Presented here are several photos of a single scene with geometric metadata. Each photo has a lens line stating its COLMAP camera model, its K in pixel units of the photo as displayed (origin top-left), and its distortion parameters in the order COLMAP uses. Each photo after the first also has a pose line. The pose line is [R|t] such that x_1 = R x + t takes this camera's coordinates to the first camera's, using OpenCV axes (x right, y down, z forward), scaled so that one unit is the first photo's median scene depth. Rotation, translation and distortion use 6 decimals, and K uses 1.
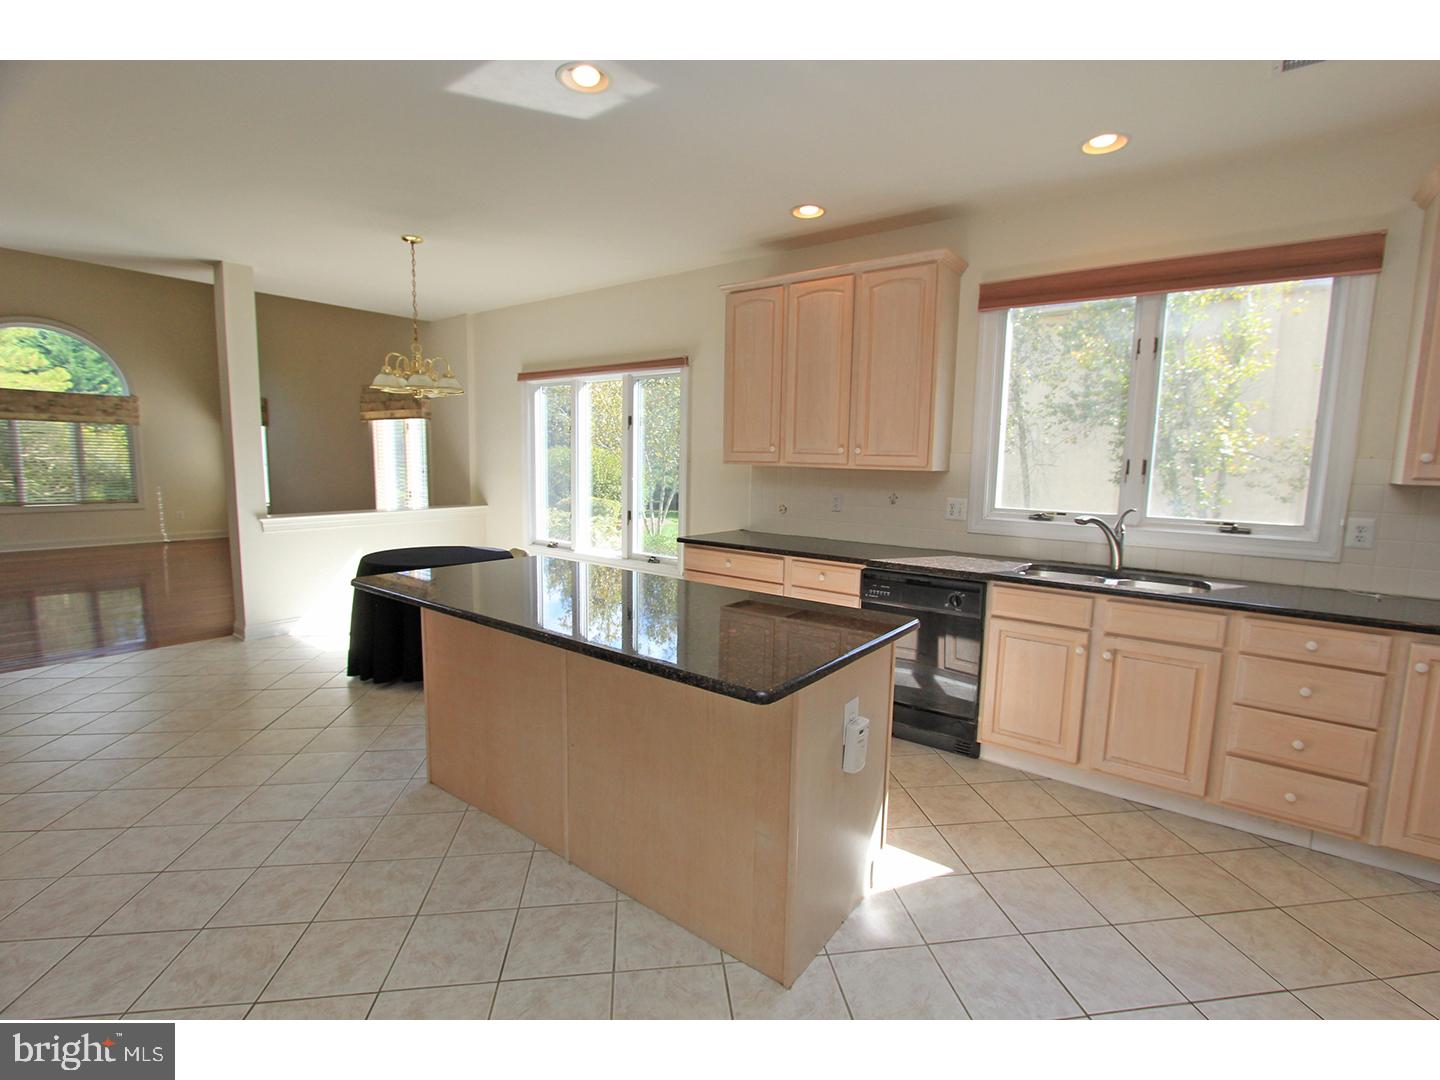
lens RADIAL K [[640.9, 0, 720.0], [0, 640.9, 540.0], [0, 0, 1]] dist [-0.016230, 0.000709]
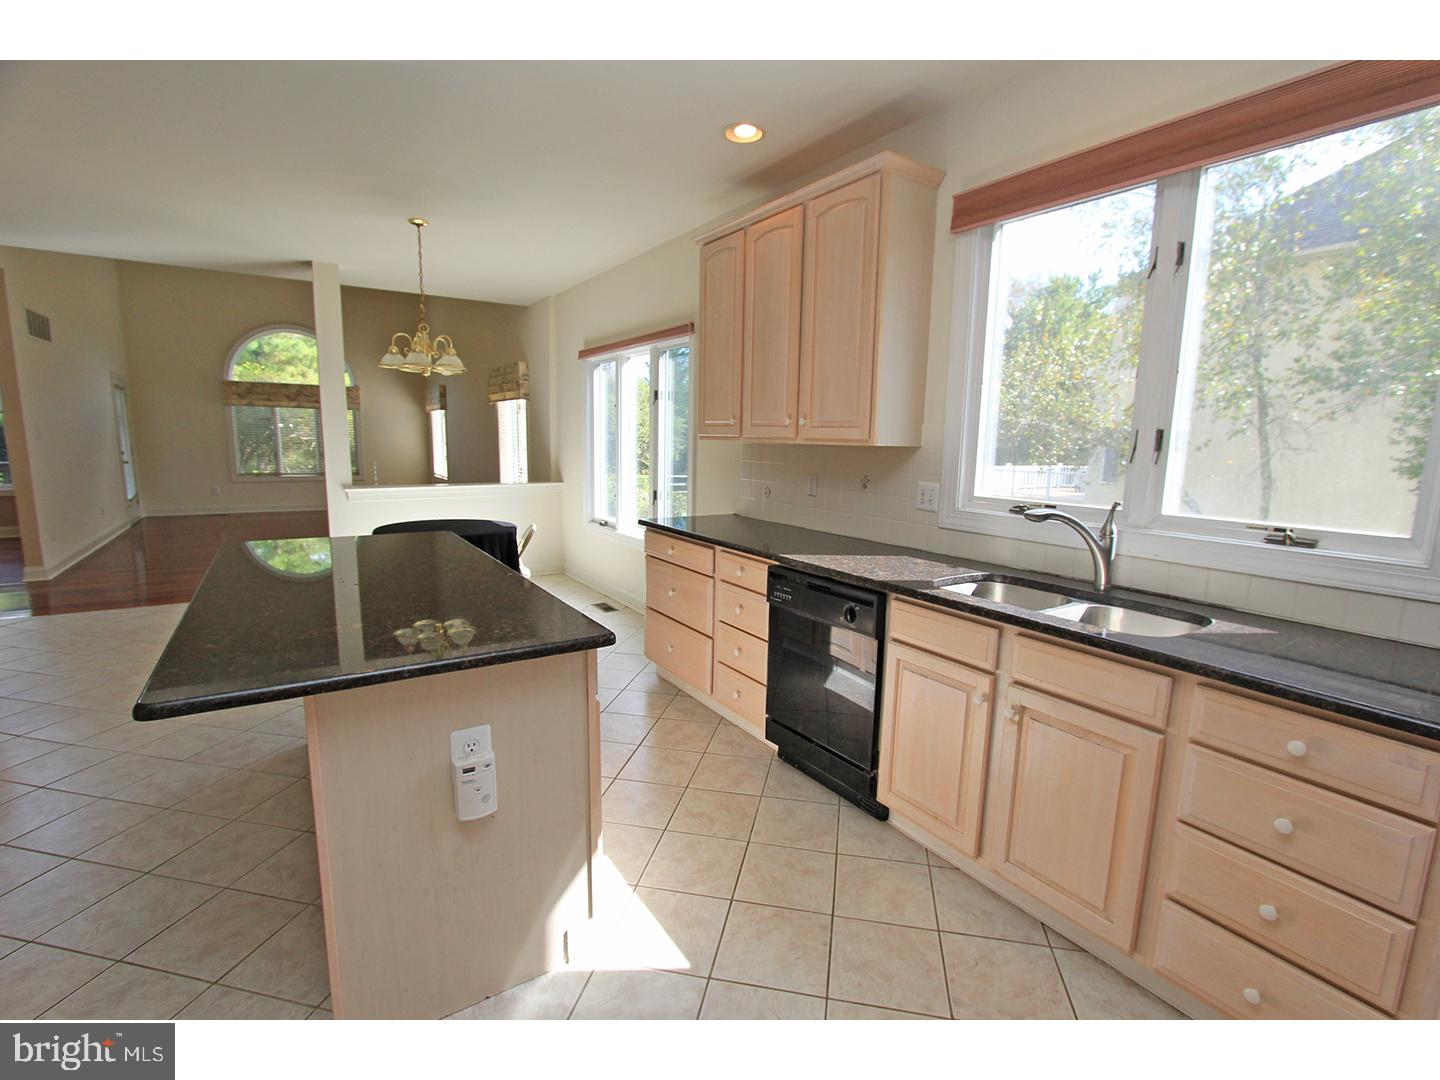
lens RADIAL K [[640.9, 0, 720.0], [0, 640.9, 540.0], [0, 0, 1]] dist [-0.016230, 0.000709]
pose [[0.947203, 0.050123, -0.316691, 0.375565], [-0.042046, 0.998594, 0.032293, -0.009860], [0.317864, -0.017273, 0.947979, 0.183195]]
